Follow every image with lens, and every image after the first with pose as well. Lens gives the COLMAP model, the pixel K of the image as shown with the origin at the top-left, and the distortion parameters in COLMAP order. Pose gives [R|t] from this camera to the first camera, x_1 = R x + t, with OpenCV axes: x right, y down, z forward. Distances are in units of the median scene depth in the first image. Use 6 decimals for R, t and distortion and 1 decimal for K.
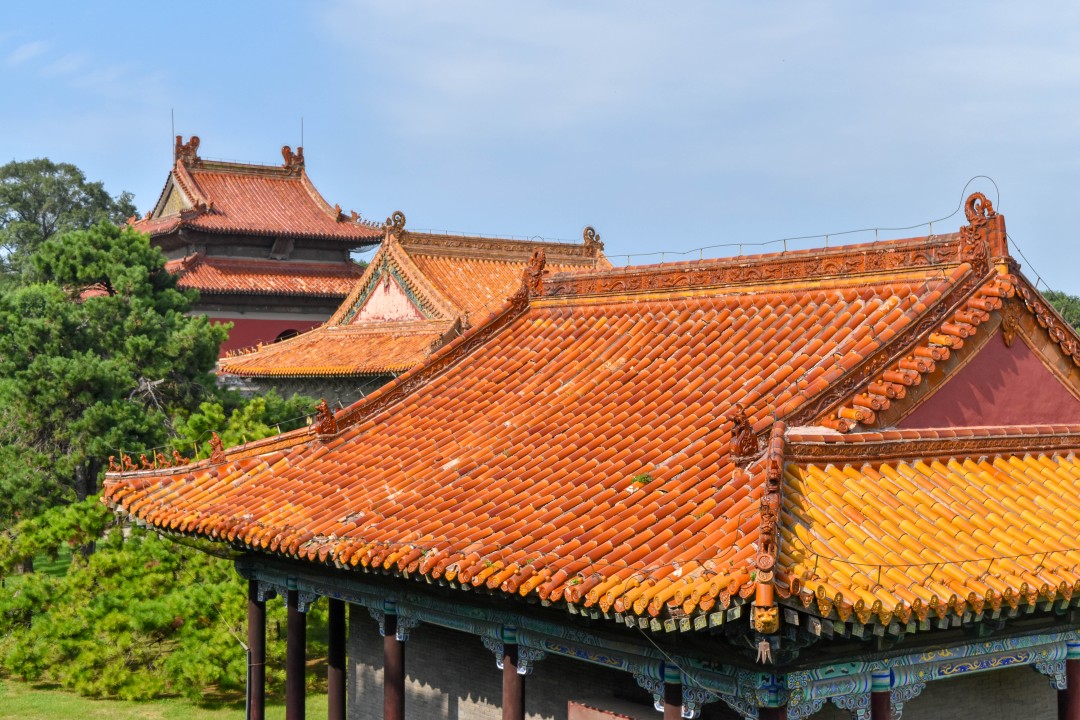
lens RADIAL K [[1526.5, 0, 540.0], [0, 1526.5, 360.0], [0, 0, 1]] dist [-0.005341, 0.007901]
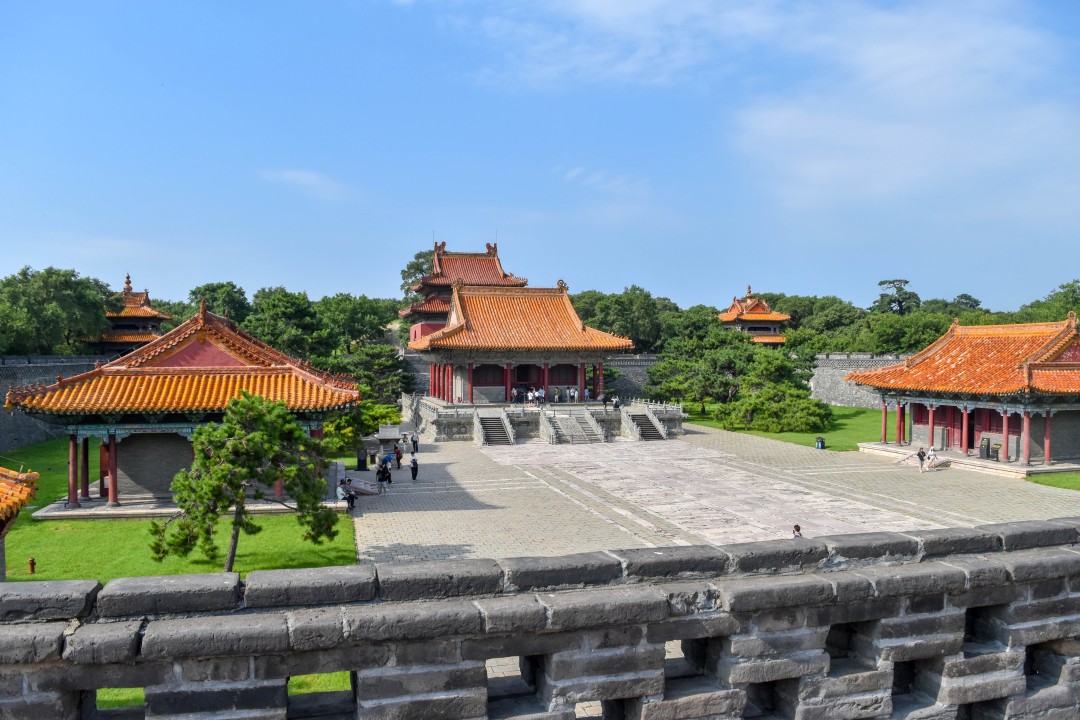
lens RADIAL K [[845.6, 0, 540.0], [0, 845.6, 360.0], [0, 0, 1]] dist [-0.083704, -0.000232]
pose [[0.929336, 0.001949, -0.369231, 0.362593], [0.007581, 0.999675, 0.024357, -0.002616], [0.369159, -0.025435, 0.929018, -0.099066]]
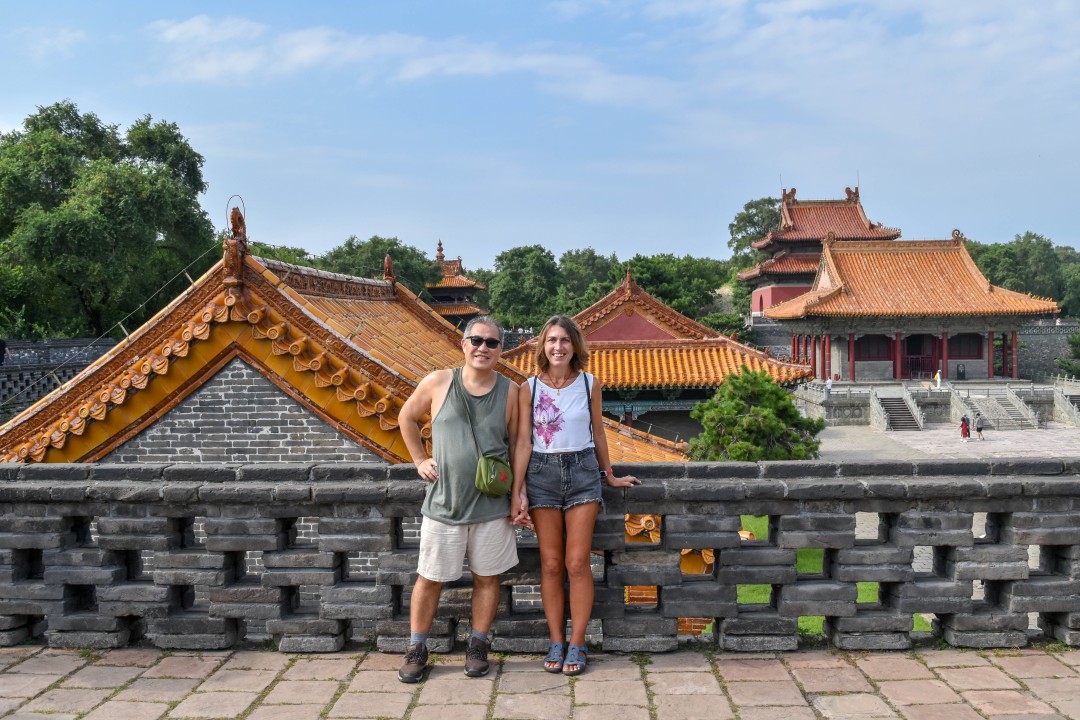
lens RADIAL K [[1022.8, 0, 540.0], [0, 1022.8, 360.0], [0, 0, 1]] dist [-0.079669, 0.003097]
pose [[0.774325, 0.007629, -0.632742, 0.320999], [0.028721, 0.998473, 0.047187, -0.004809], [0.632135, -0.054711, 0.772924, -0.164269]]
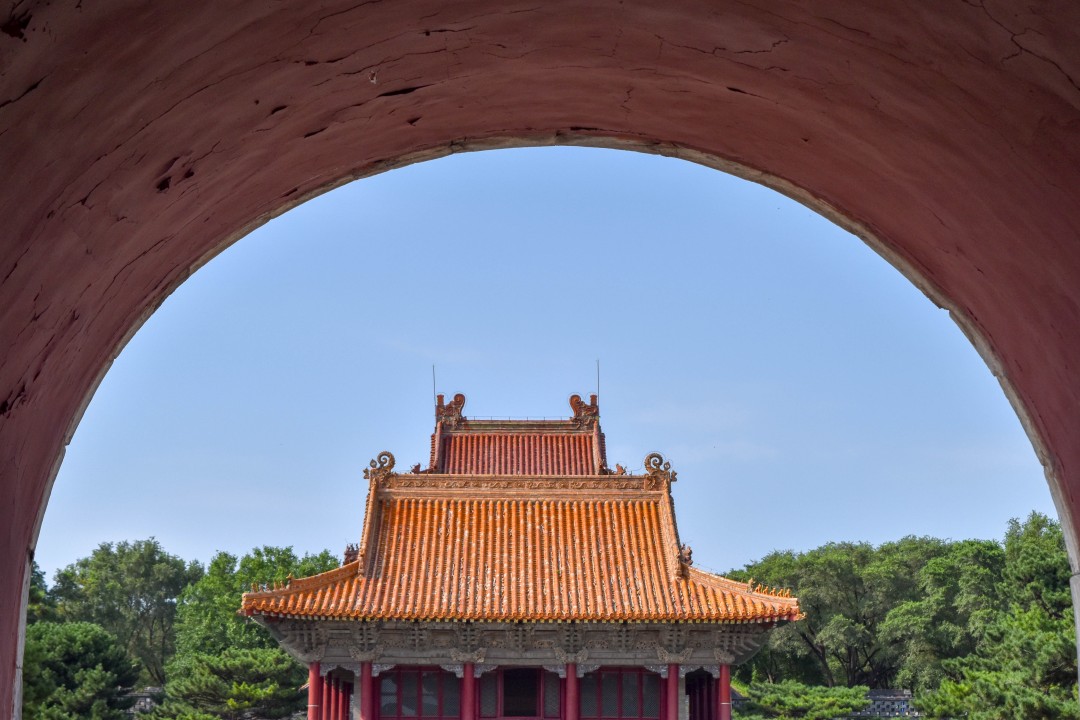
lens RADIAL K [[2200.9, 0, 540.0], [0, 2200.9, 360.0], [0, 0, 1]] dist [0.031640, 0.063071]
pose [[0.815418, -0.107038, -0.568890, 0.534318], [0.006186, 0.984311, -0.176333, 0.057408], [0.578839, 0.140266, 0.803287, 0.009914]]
